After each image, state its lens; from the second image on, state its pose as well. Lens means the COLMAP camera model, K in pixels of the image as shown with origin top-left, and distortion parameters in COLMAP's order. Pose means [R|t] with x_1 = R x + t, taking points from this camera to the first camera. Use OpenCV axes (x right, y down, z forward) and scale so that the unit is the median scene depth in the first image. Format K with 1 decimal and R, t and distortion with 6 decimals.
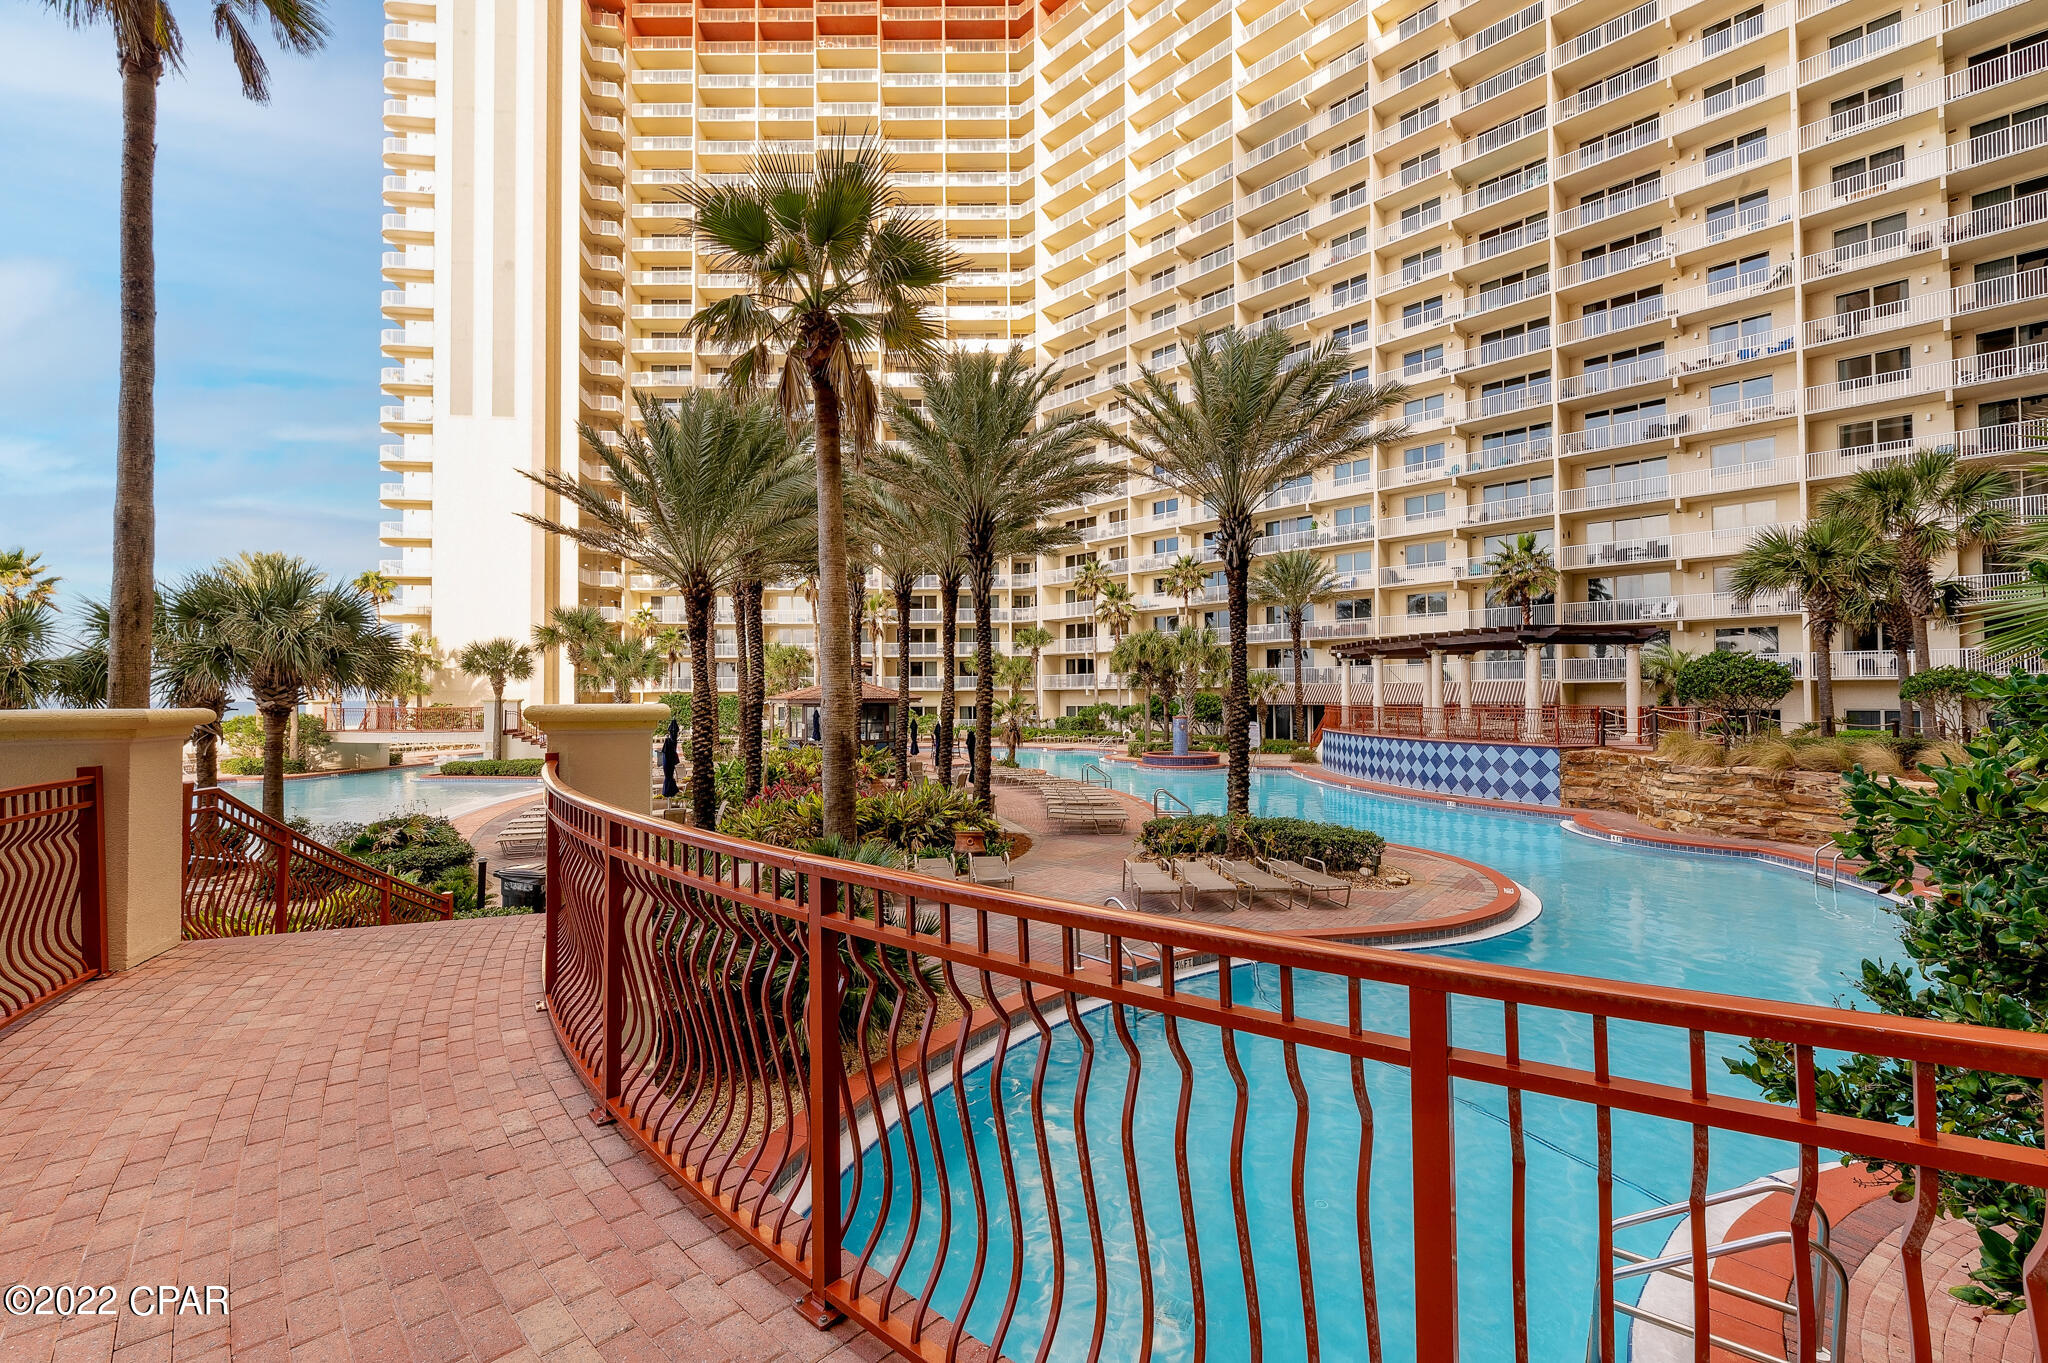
lens RADIAL K [[864.1, 0, 1024.0], [0, 864.1, 681.5], [0, 0, 1]] dist [-0.001029, -0.000274]
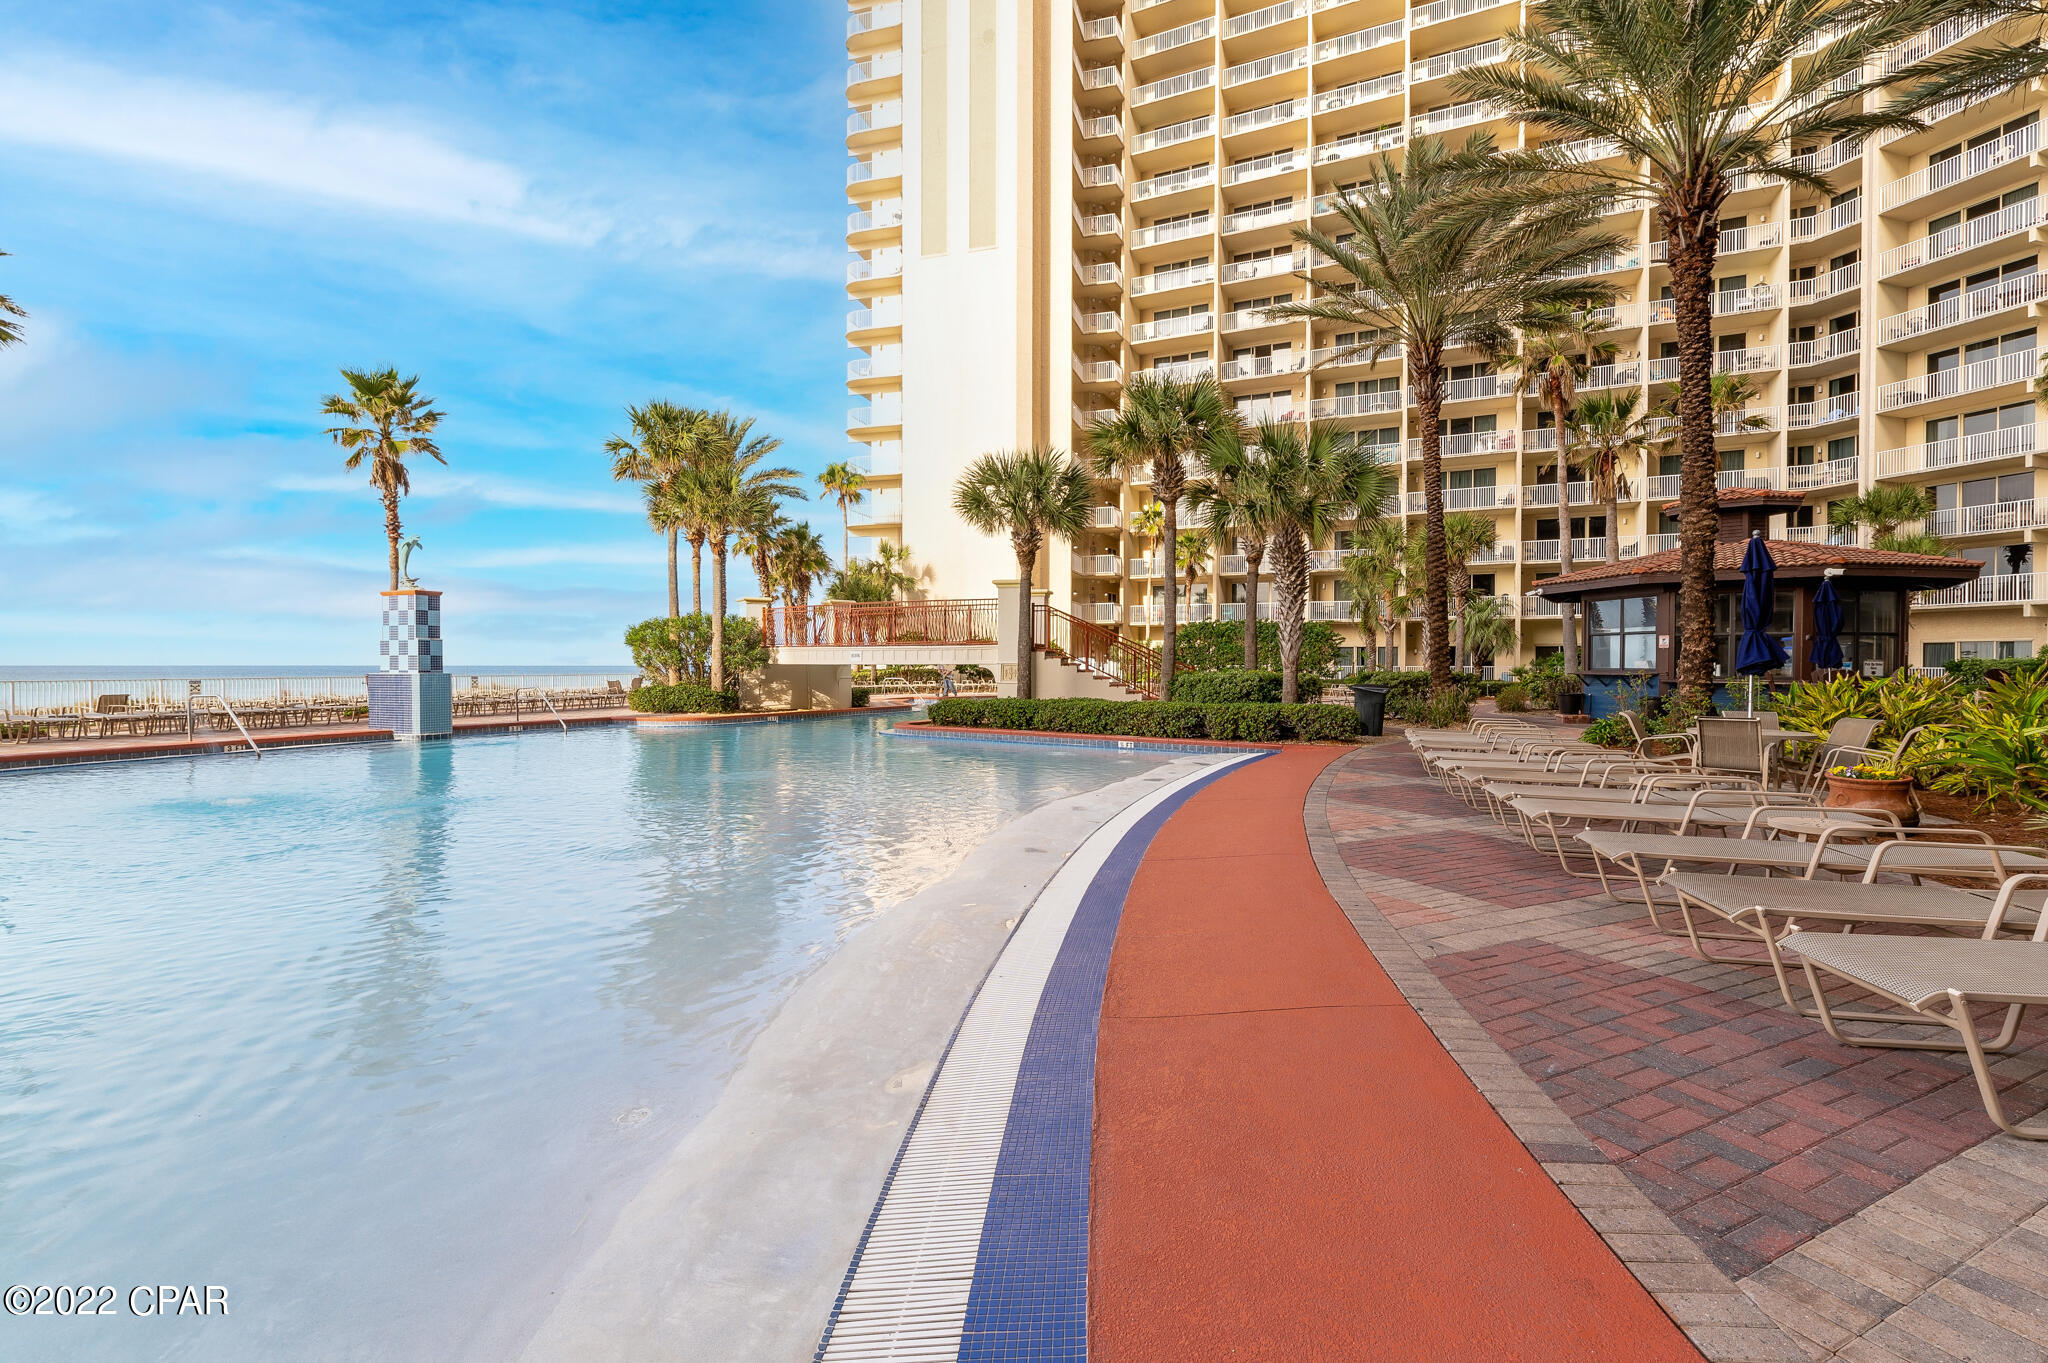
lens RADIAL K [[864.1, 0, 1024.0], [0, 864.1, 681.5], [0, 0, 1]] dist [-0.001029, -0.000274]
pose [[0.898043, 0.010451, -0.439783, -0.270248], [0.003102, 0.999542, 0.030089, 0.045950], [0.439896, -0.028386, 0.897600, 0.382836]]
